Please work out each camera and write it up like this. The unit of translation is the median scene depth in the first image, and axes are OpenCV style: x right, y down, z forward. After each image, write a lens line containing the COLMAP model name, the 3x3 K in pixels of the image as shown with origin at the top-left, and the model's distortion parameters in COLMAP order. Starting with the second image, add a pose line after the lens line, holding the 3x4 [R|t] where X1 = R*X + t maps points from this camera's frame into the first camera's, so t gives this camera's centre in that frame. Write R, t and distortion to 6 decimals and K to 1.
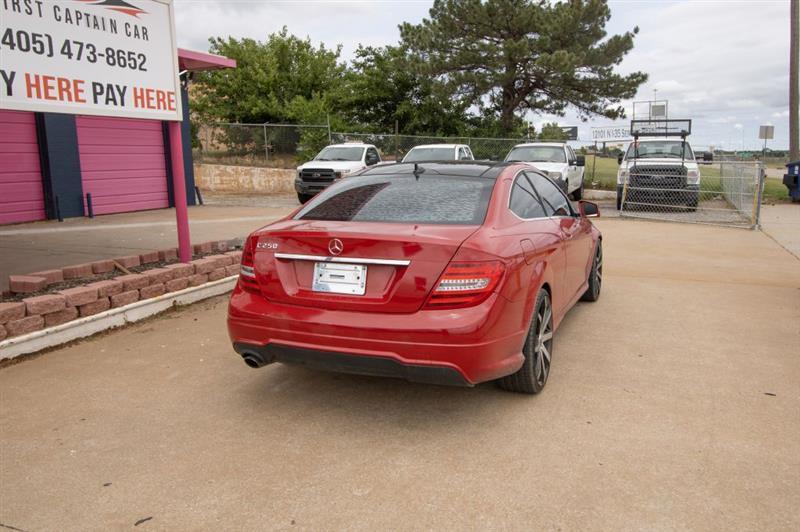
lens RADIAL K [[670.1, 0, 423.7], [0, 670.1, 277.8], [0, 0, 1]] dist [-0.011477, 0.031246]
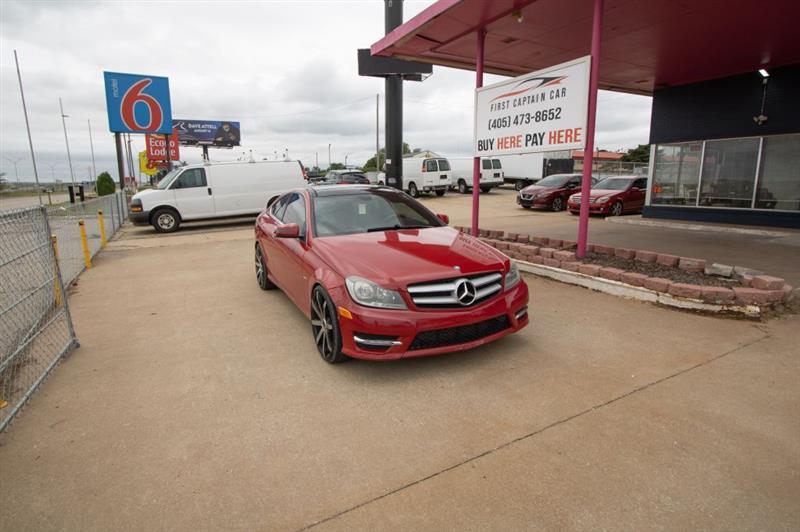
lens RADIAL K [[436.5, 0, 396.8], [0, 436.5, 271.6], [0, 0, 1]] dist [-0.012033, 0.002714]
pose [[-0.662985, 0.178988, -0.726921, 0.634113], [-0.107641, 0.938117, 0.329165, -0.283948], [0.740854, 0.296478, -0.602691, 1.502030]]
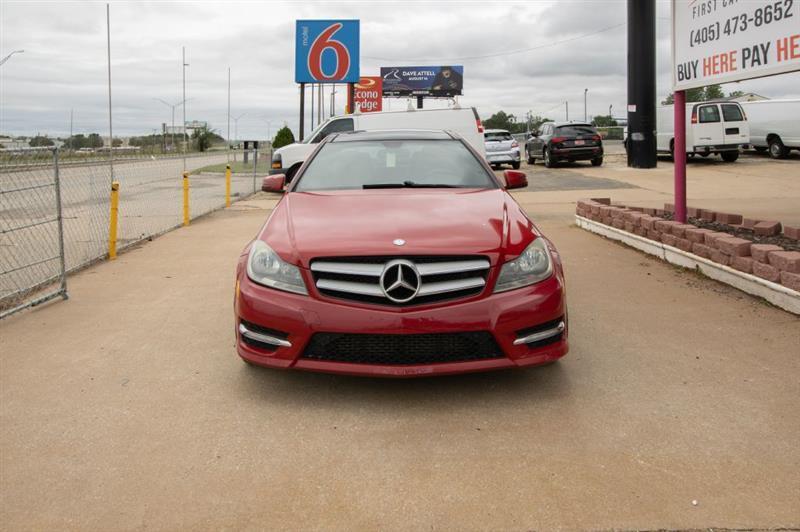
lens RADIAL K [[605.2, 0, 356.3], [0, 605.2, 144.1], [0, 0, 1]] dist [-0.008469, 0.001656]
pose [[-0.947724, 0.025464, -0.318074, 0.377011], [-0.032128, 0.984130, 0.174516, -0.280074], [0.317470, 0.175612, -0.931865, 1.657290]]
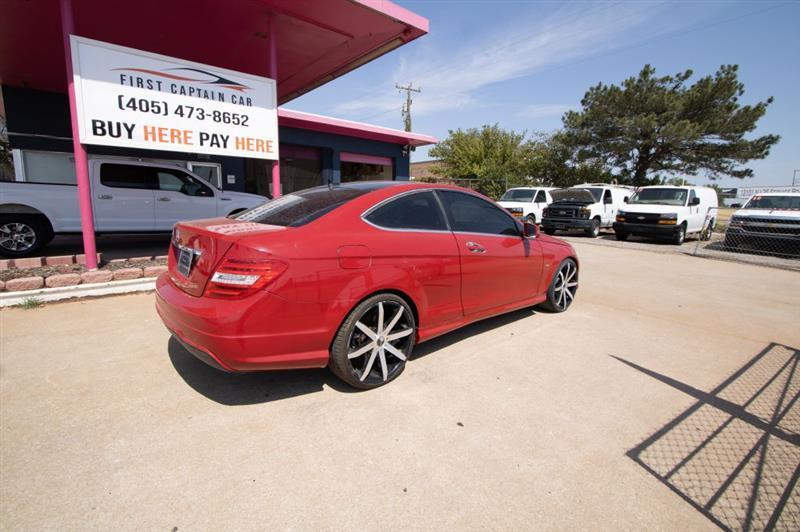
lens RADIAL K [[366.3, 0, 394.7], [0, 366.3, 266.8], [0, 0, 1]] dist [-0.015470, 0.002040]
pose [[0.860845, 0.122606, -0.493876, 0.357878], [-0.123885, 0.991834, 0.030290, -0.055813], [0.493556, 0.035109, 0.869005, 0.469185]]
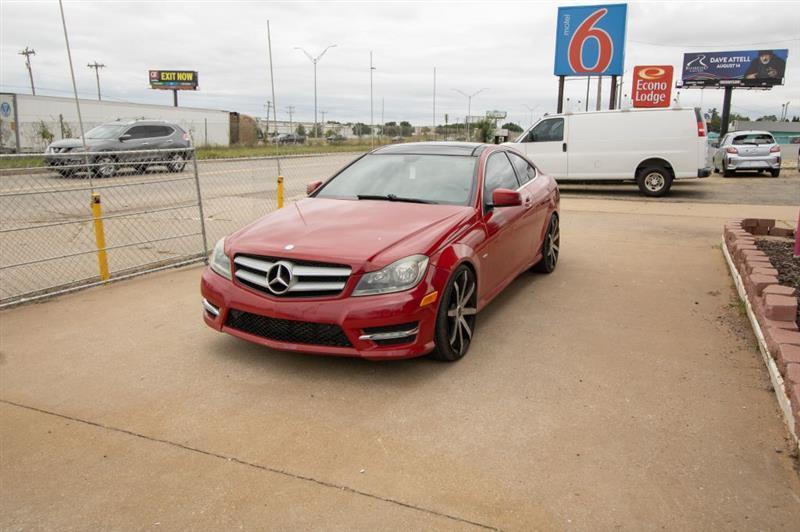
lens RADIAL K [[581.6, 0, 423.9], [0, 581.6, 268.6], [0, 0, 1]] dist [-0.017308, 0.023202]
pose [[-0.998532, -0.011403, 0.052955, 0.028704], [0.010433, 0.918805, 0.394574, -0.324938], [-0.053155, 0.394548, -0.917337, 1.758127]]
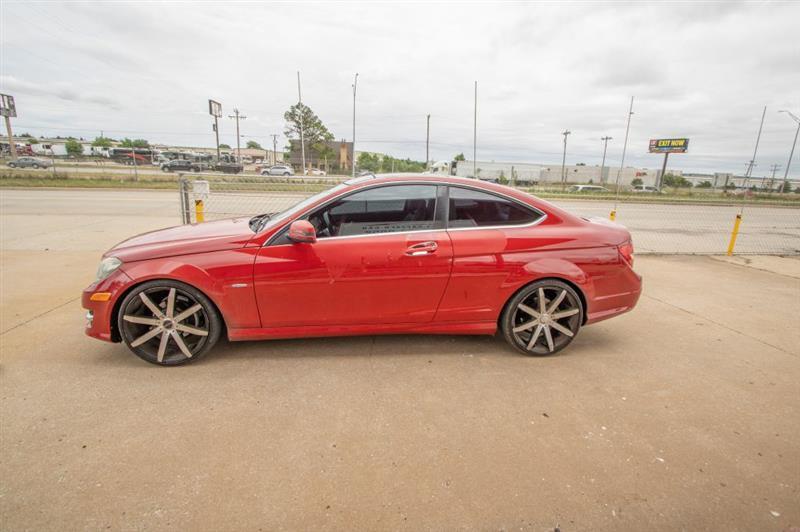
lens RADIAL K [[366.3, 0, 395.1], [0, 366.3, 271.7], [0, 0, 1]] dist [-0.015470, 0.002040]
pose [[-0.471114, -0.238009, 0.849354, -0.433454], [0.125020, 0.935170, 0.331402, -0.195272], [-0.873167, 0.262315, -0.410816, 1.130623]]
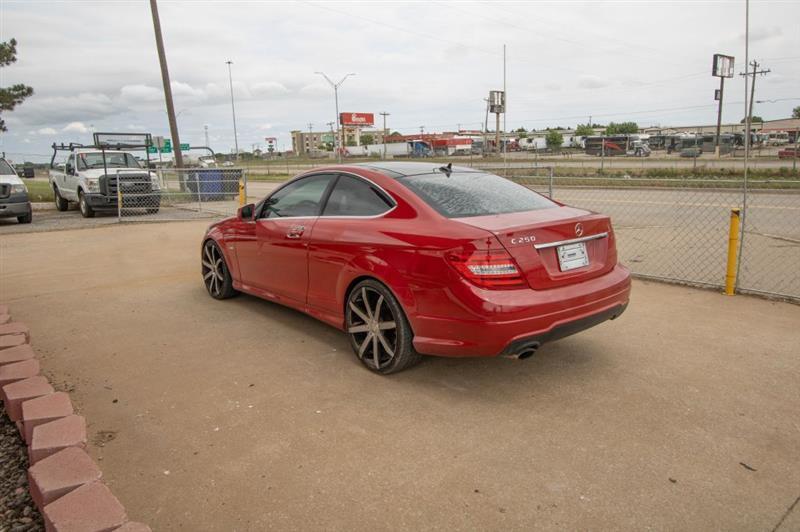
lens RADIAL K [[539.7, 0, 397.3], [0, 539.7, 272.2], [0, 0, 1]] dist [-0.004002, 0.001697]
pose [[0.483530, -0.181631, 0.856276, -0.592552], [0.172483, 0.978826, 0.110227, -0.097403], [-0.858166, 0.094395, 0.504620, 0.569020]]
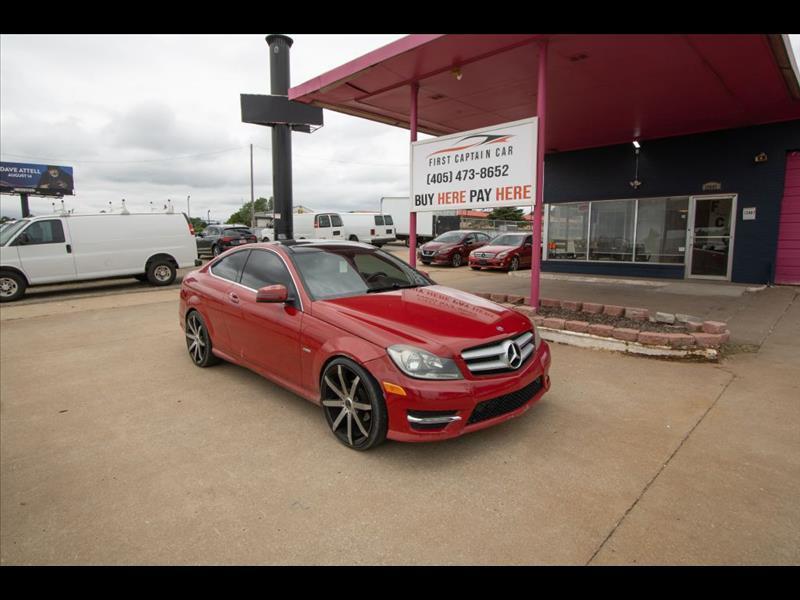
lens RADIAL K [[458.2, 0, 399.3], [0, 458.2, 304.3], [0, 0, 1]] dist [-0.014371, 0.004499]
pose [[-0.426704, 0.154983, -0.891013, 0.699277], [-0.144095, 0.960971, 0.236158, -0.251327], [0.892839, 0.229160, -0.387718, 1.323697]]
